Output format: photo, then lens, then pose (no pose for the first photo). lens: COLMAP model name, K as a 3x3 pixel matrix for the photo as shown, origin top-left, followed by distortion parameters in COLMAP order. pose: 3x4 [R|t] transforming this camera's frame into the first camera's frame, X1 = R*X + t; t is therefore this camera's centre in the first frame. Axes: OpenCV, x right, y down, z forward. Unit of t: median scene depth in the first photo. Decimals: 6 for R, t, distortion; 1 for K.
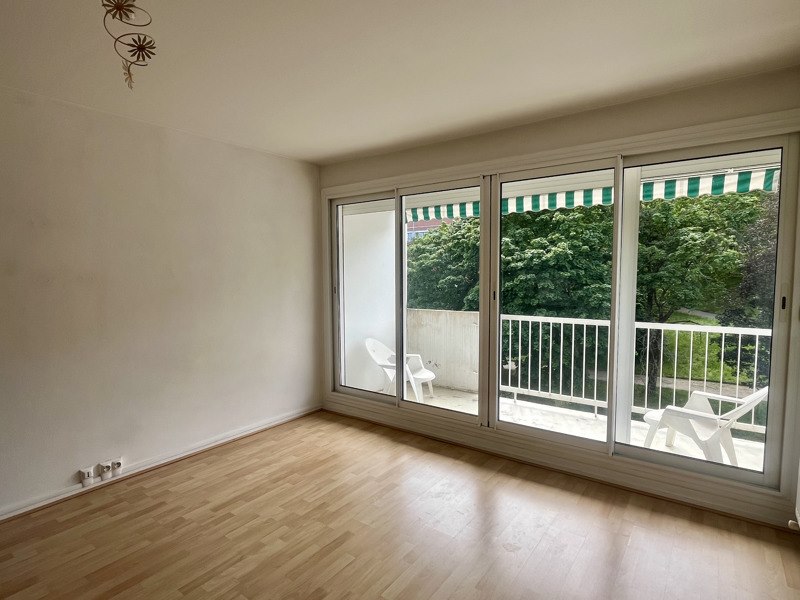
lens RADIAL K [[426.1, 0, 400.4], [0, 426.1, 301.9], [0, 0, 1]] dist [0.004295, 0.000551]
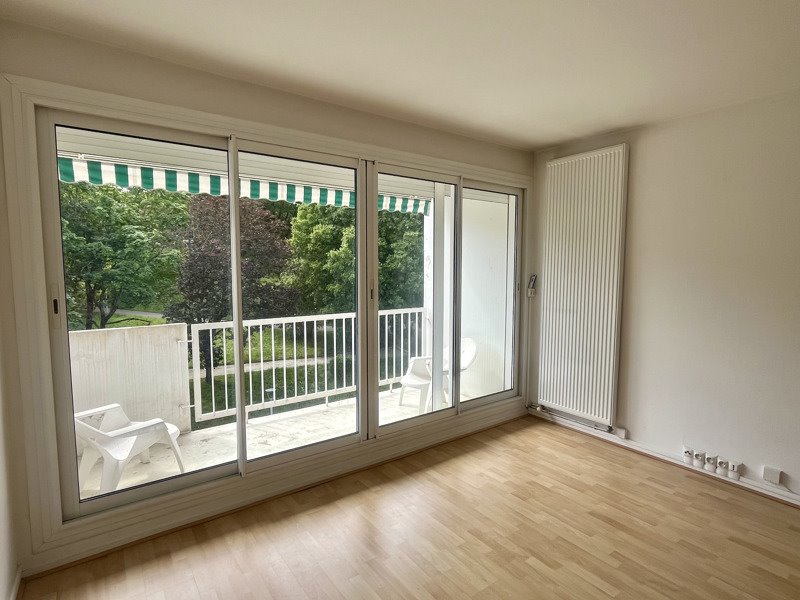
lens RADIAL K [[426.1, 0, 400.8], [0, 426.1, 297.4], [0, 0, 1]] dist [0.004295, 0.000551]
pose [[0.313370, -0.062048, 0.947602, -0.463123], [0.067651, 0.996786, 0.042897, -0.031036], [-0.947218, 0.050663, 0.316560, 0.479520]]
